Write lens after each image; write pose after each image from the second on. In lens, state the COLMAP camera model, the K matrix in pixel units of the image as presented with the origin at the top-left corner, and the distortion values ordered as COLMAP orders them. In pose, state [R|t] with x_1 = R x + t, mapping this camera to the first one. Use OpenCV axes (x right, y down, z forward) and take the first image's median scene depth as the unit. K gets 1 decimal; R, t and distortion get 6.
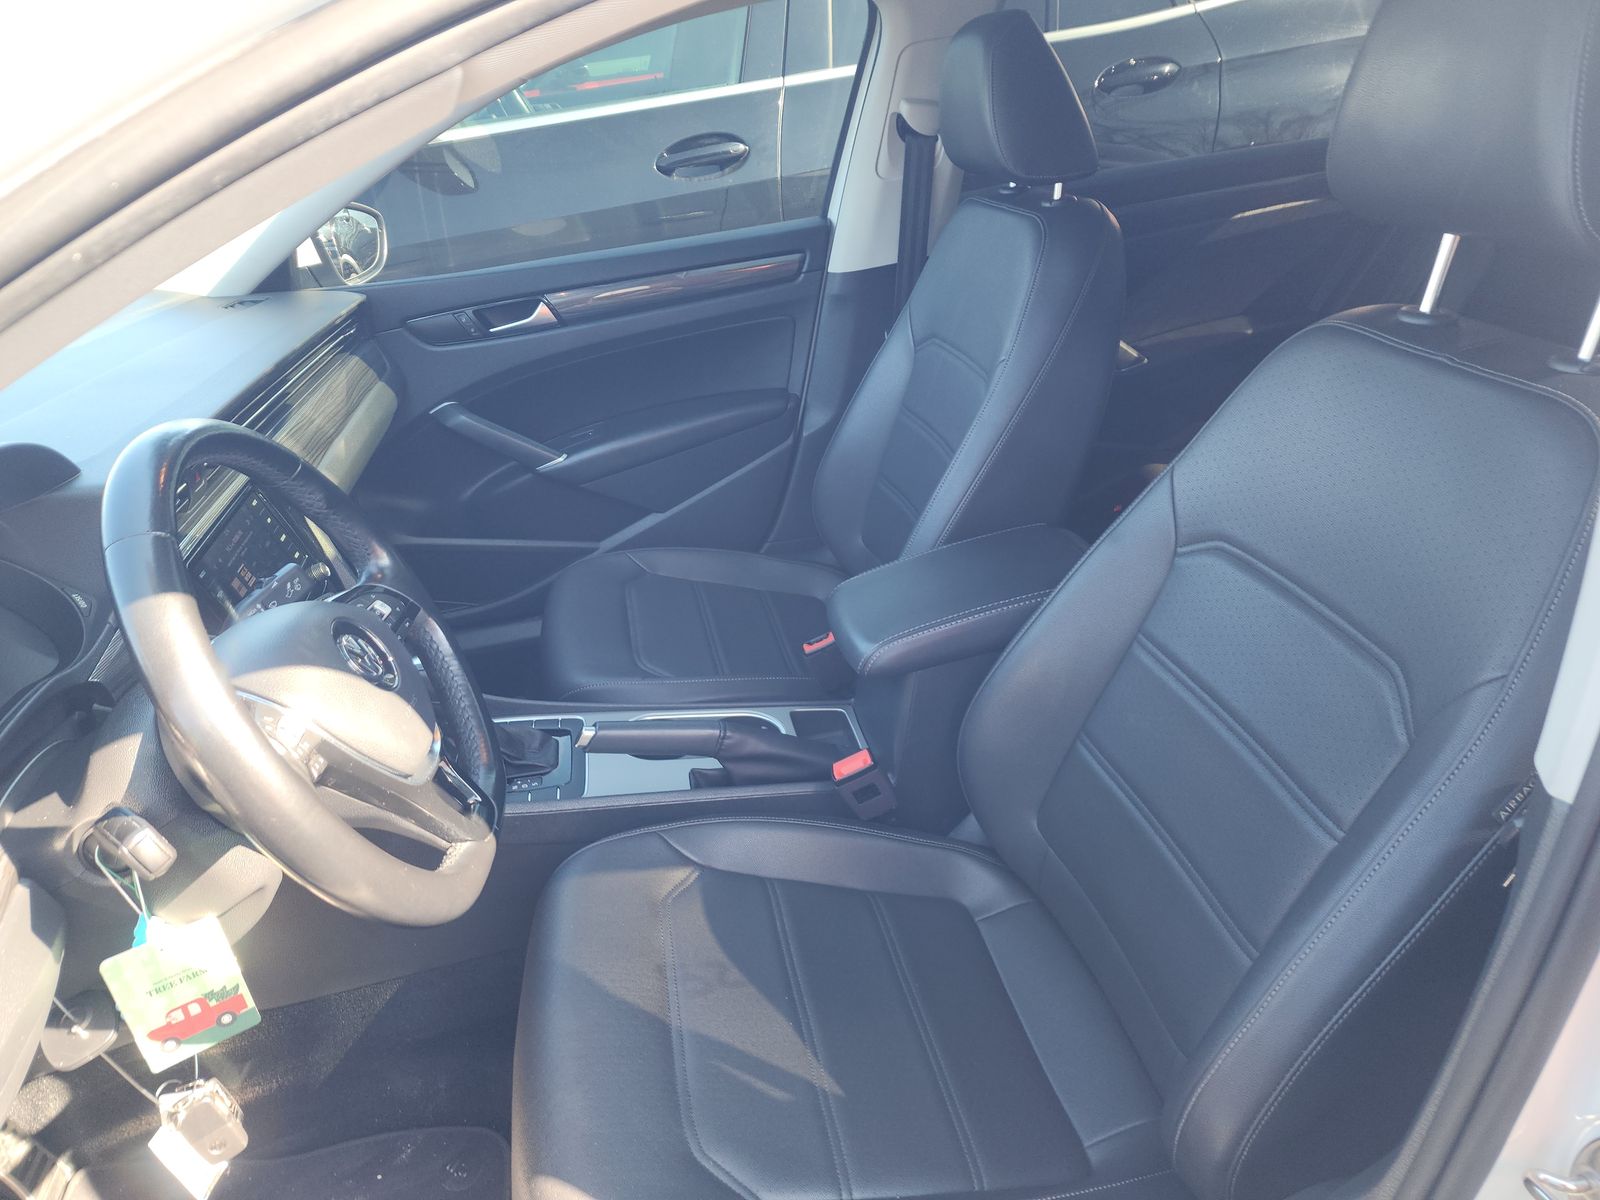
lens RADIAL K [[1067.9, 0, 800.0], [0, 1067.9, 600.0], [0, 0, 1]] dist [0.052106, -0.072703]
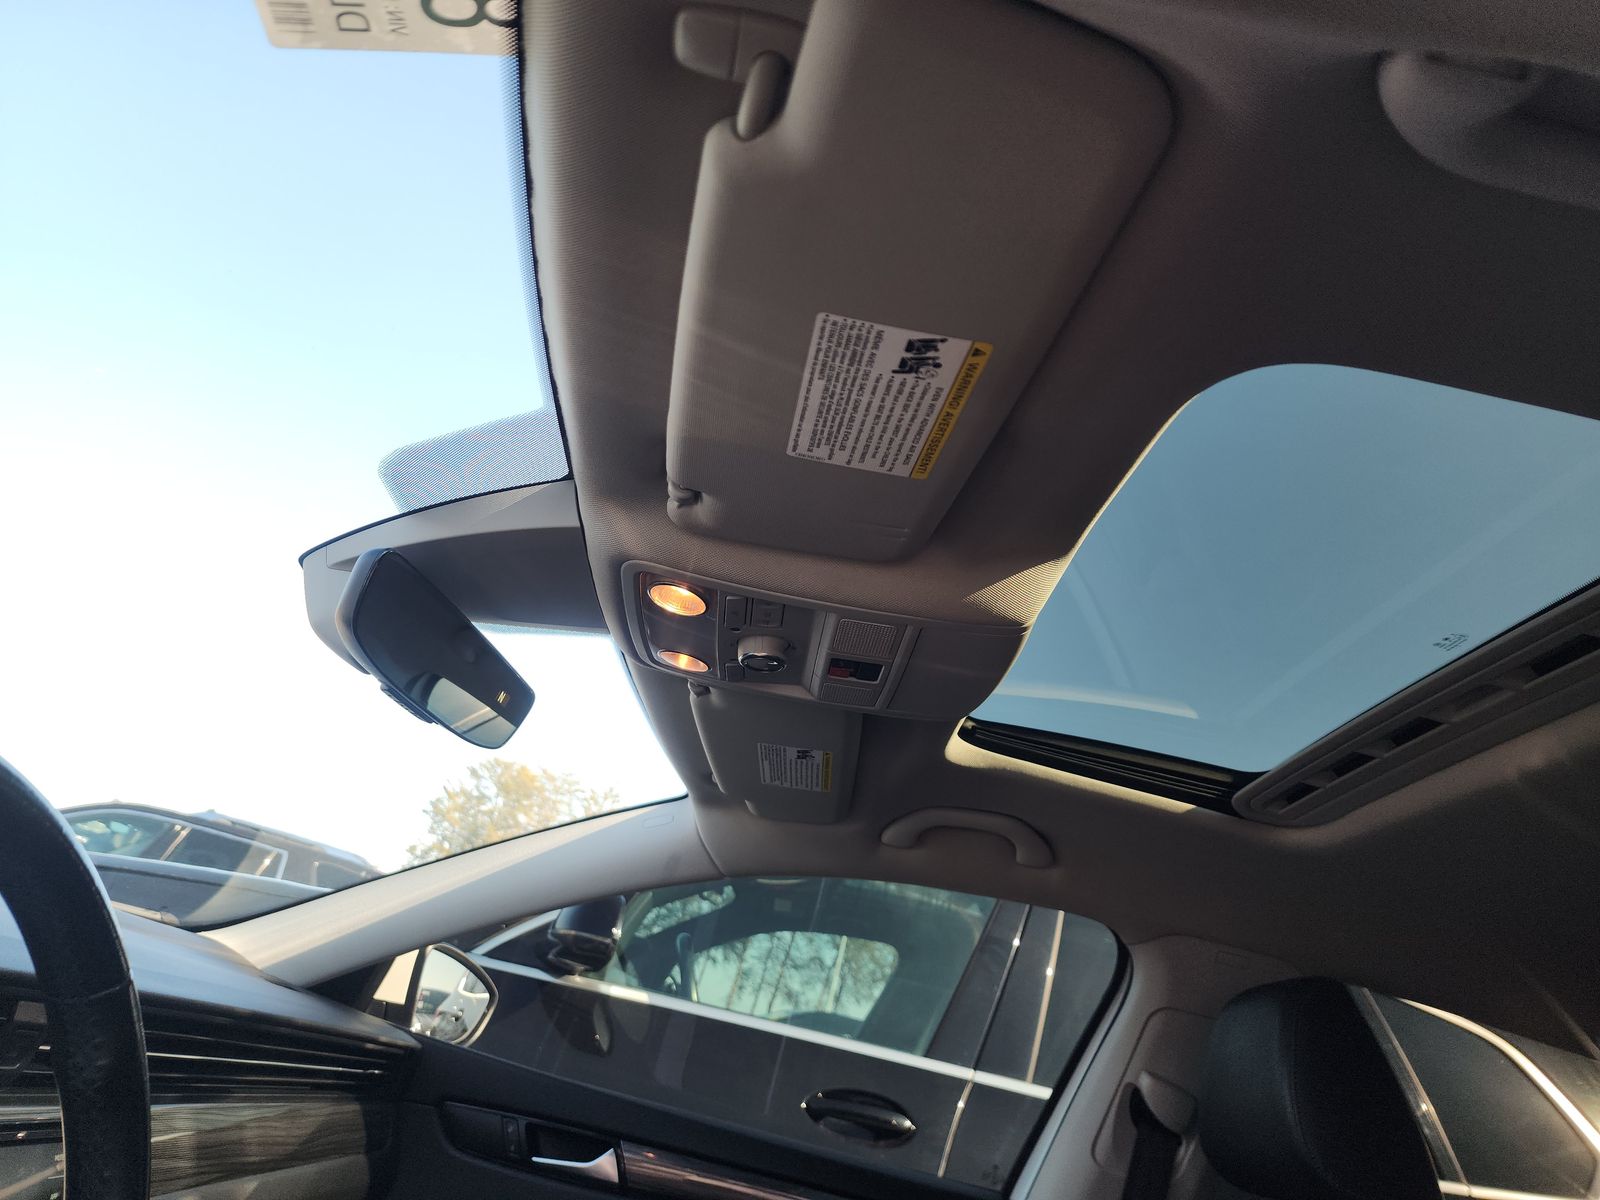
lens RADIAL K [[1067.9, 0, 800.0], [0, 1067.9, 600.0], [0, 0, 1]] dist [0.052106, -0.072703]
pose [[0.929854, 0.252083, -0.268004, -0.013354], [-0.365777, 0.554691, -0.747345, 0.024195], [-0.039733, 0.792951, 0.607988, 0.228155]]
